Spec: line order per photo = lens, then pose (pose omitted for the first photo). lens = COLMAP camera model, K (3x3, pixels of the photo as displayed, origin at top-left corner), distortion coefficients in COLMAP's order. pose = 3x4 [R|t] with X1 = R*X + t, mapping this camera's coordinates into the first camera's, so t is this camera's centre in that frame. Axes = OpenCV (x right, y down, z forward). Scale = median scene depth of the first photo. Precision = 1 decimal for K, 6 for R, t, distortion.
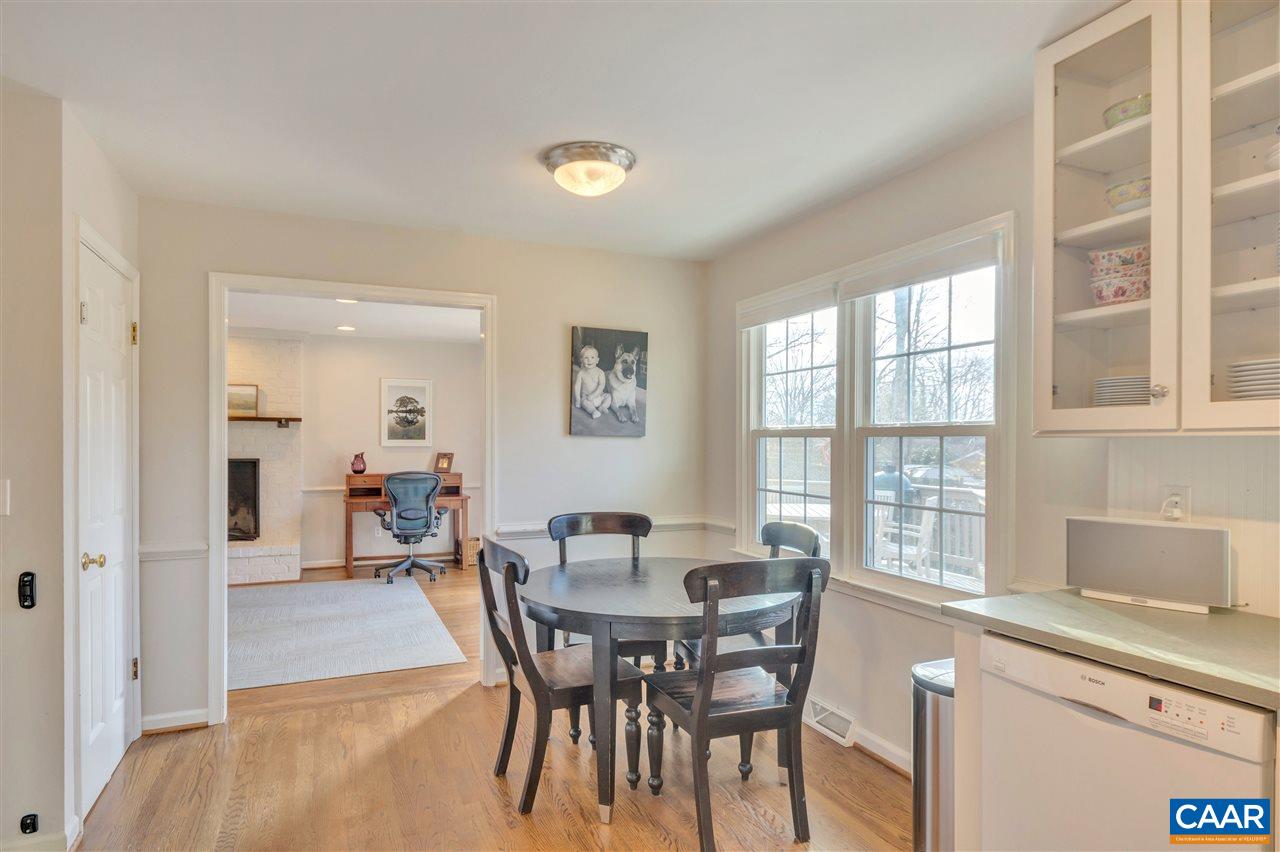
lens RADIAL K [[721.7, 0, 641.0], [0, 721.7, 441.0], [0, 0, 1]] dist [0.000112, -0.000210]
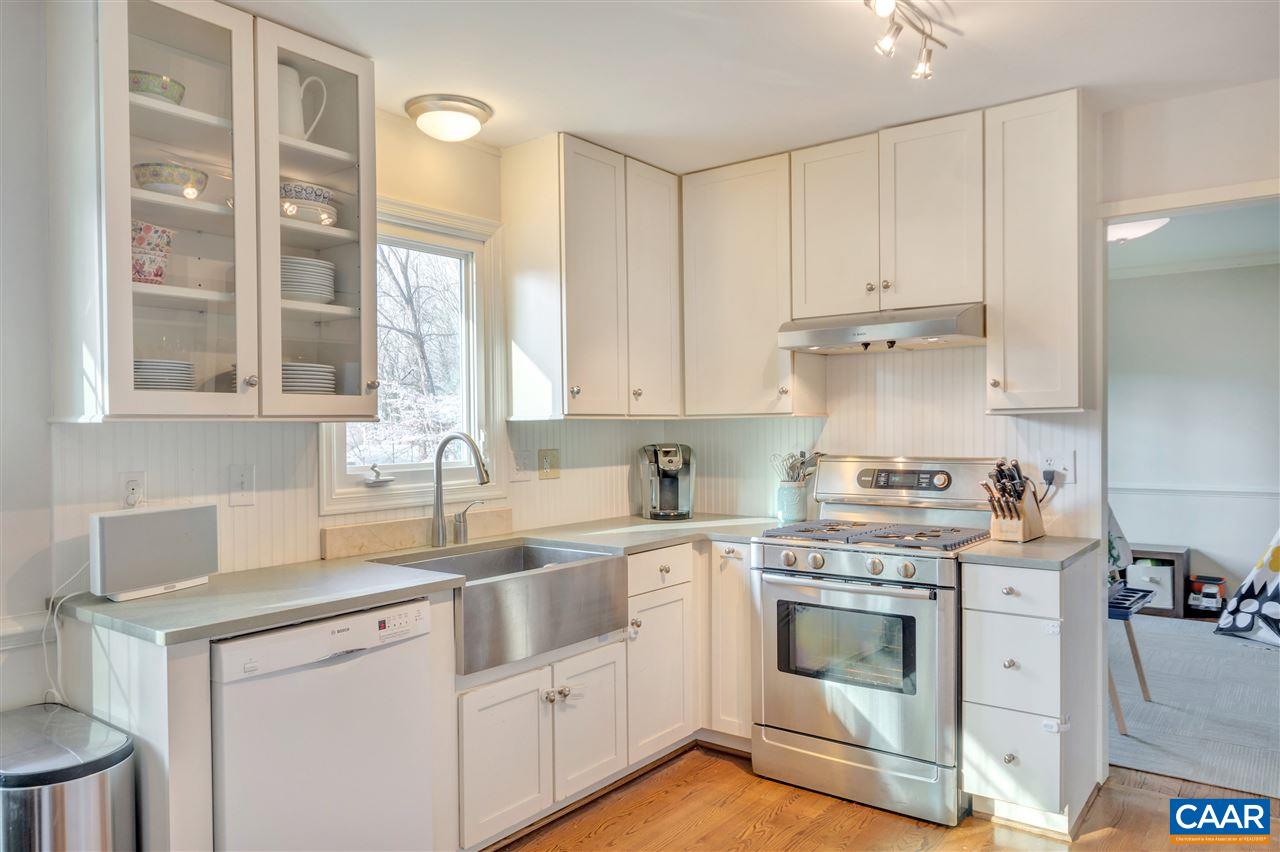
lens RADIAL K [[869.6, 0, 640.0], [0, 869.6, 437.1], [0, 0, 1]] dist [-0.000436, -0.002197]
pose [[-0.485132, -0.007374, 0.874410, -0.659038], [0.009606, 0.999859, 0.013761, 0.004344], [-0.874388, 0.015075, -0.484993, 0.996784]]
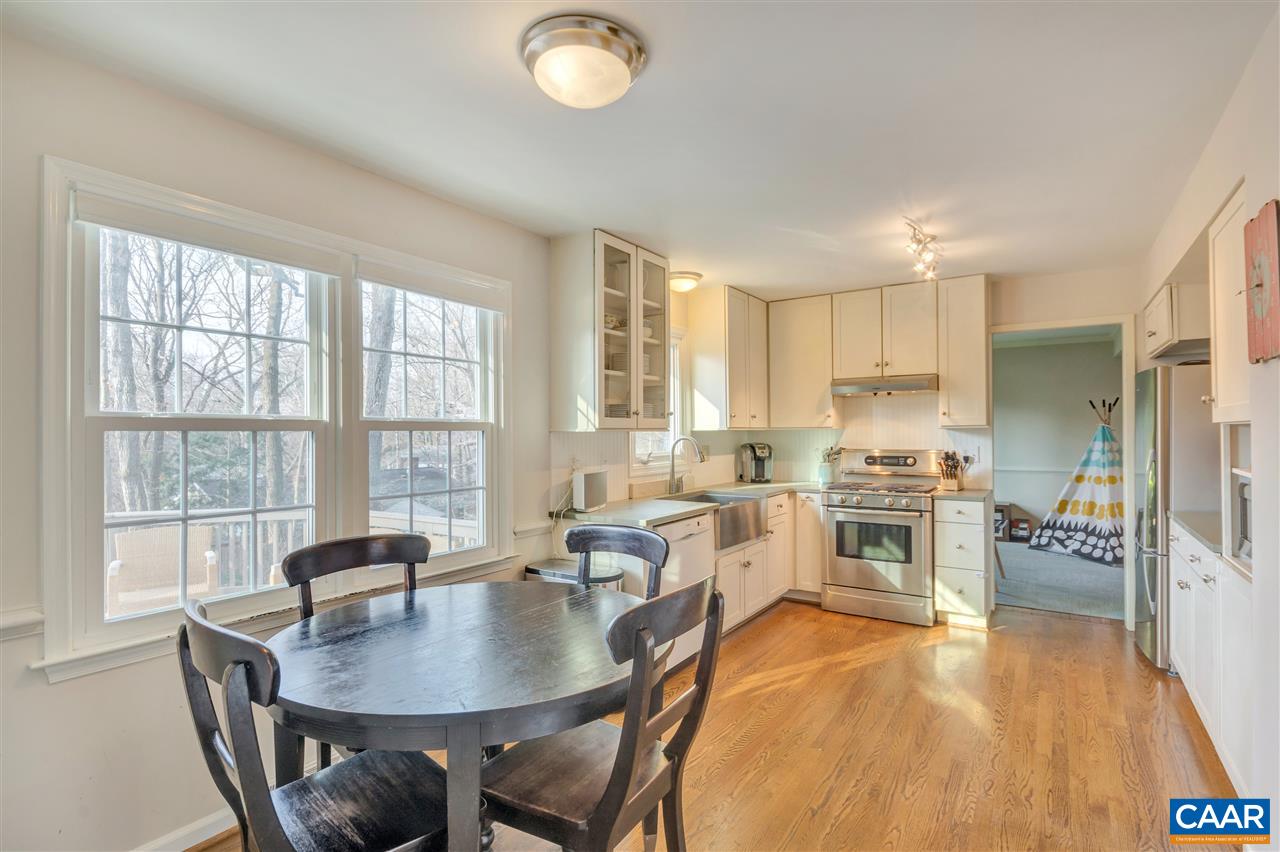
lens RADIAL K [[605.3, 0, 640.5], [0, 605.3, 428.8], [0, 0, 1]] dist [0.000397, -0.000267]
pose [[-0.534967, 0.007369, 0.844841, -0.895291], [0.006227, 0.999969, -0.004779, -0.004174], [-0.844850, 0.002704, -0.534997, 1.837755]]
